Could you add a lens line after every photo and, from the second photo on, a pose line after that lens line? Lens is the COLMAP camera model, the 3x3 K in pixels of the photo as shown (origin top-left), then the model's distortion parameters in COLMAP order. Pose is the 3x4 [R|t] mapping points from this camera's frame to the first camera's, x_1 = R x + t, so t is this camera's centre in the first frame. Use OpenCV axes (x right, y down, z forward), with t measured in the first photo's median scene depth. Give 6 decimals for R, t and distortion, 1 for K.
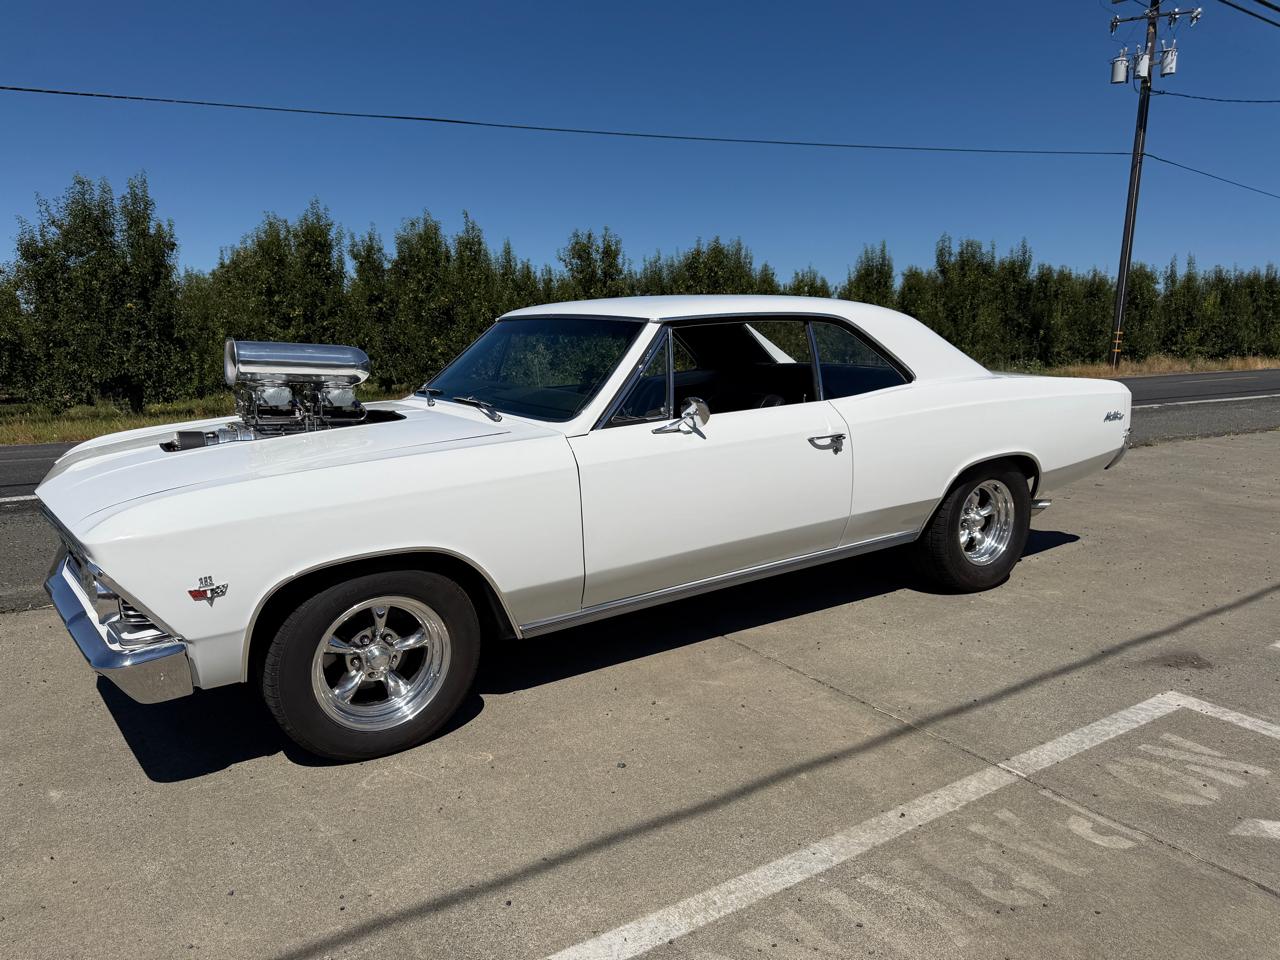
lens RADIAL K [[906.1, 0, 657.1], [0, 906.1, 483.5], [0, 0, 1]] dist [0.040127, -0.048747]
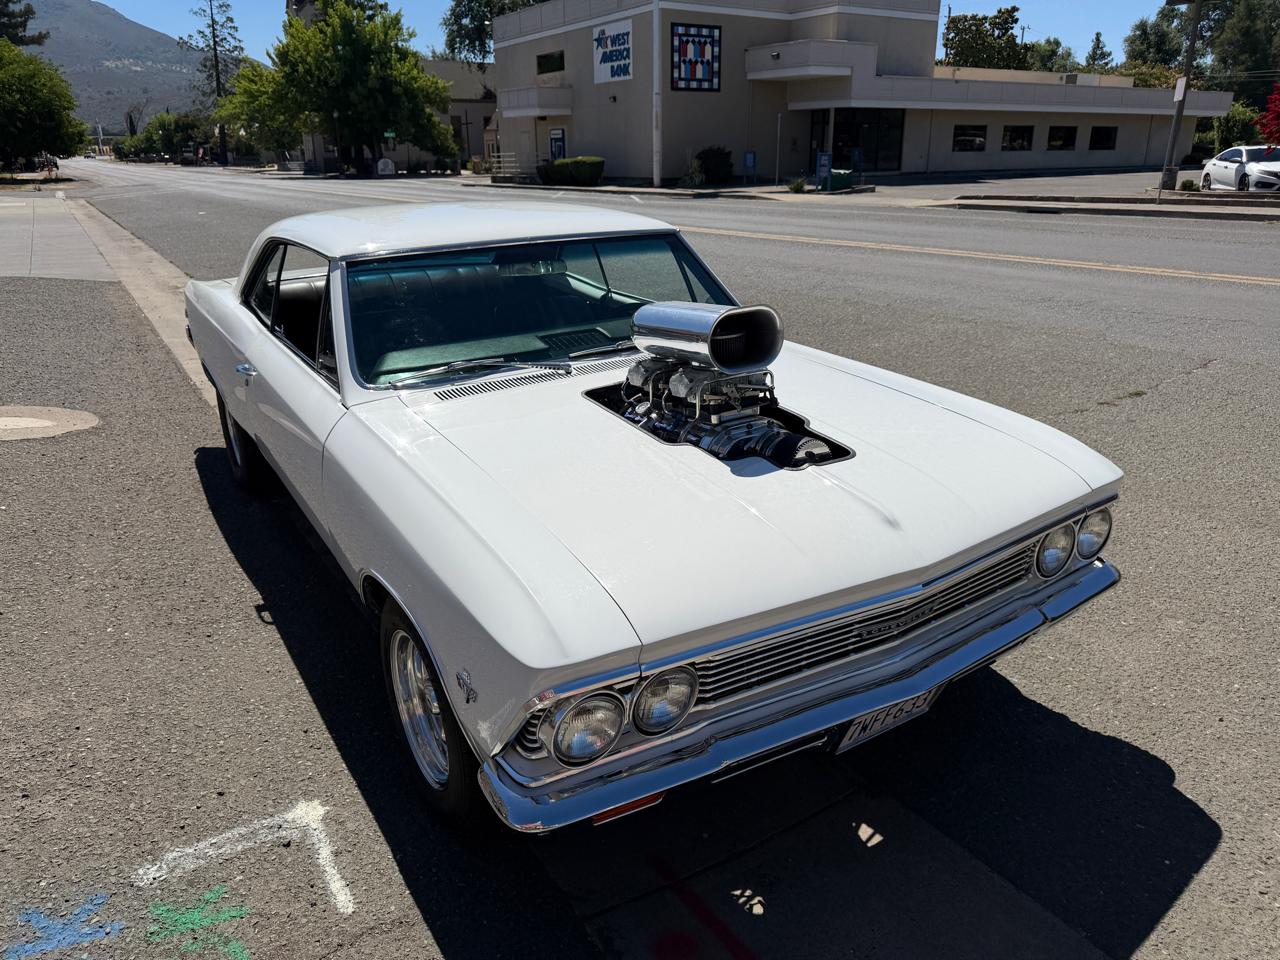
lens RADIAL K [[894.9, 0, 637.5], [0, 894.9, 484.6], [0, 0, 1]] dist [0.059093, -0.058758]
pose [[0.049530, -0.350037, 0.935426, -1.039551], [0.212086, 0.918902, 0.332624, -0.250484], [-0.975995, 0.181916, 0.119751, 0.896666]]
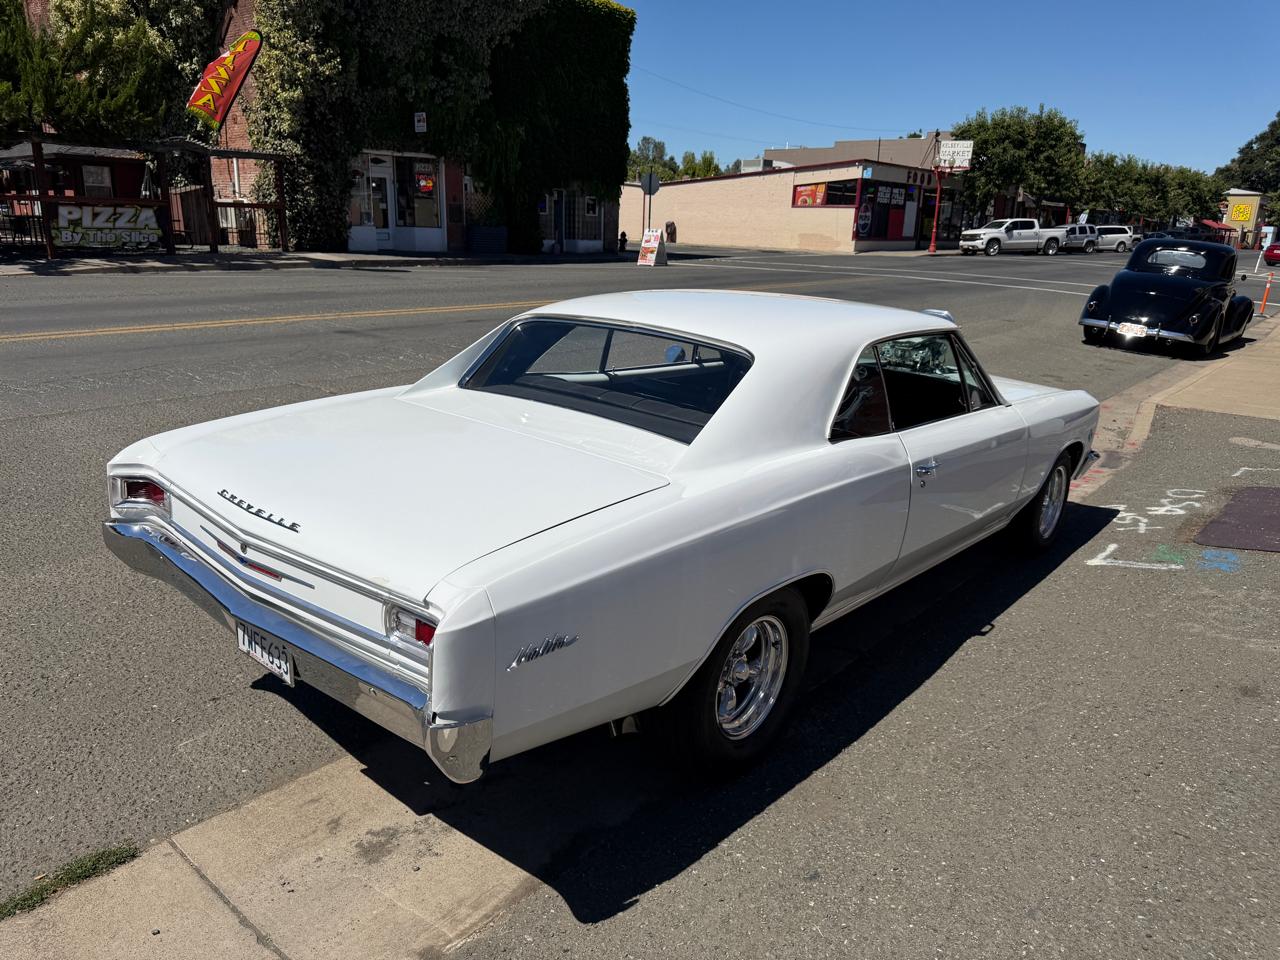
lens RADIAL K [[906.1, 0, 641.6], [0, 906.1, 471.6], [0, 0, 1]] dist [0.040127, -0.048747]
pose [[-0.965322, 0.027181, -0.259644, 0.465995], [-0.092970, 0.893569, 0.439194, -0.524091], [0.243947, 0.448103, -0.860055, 2.184723]]
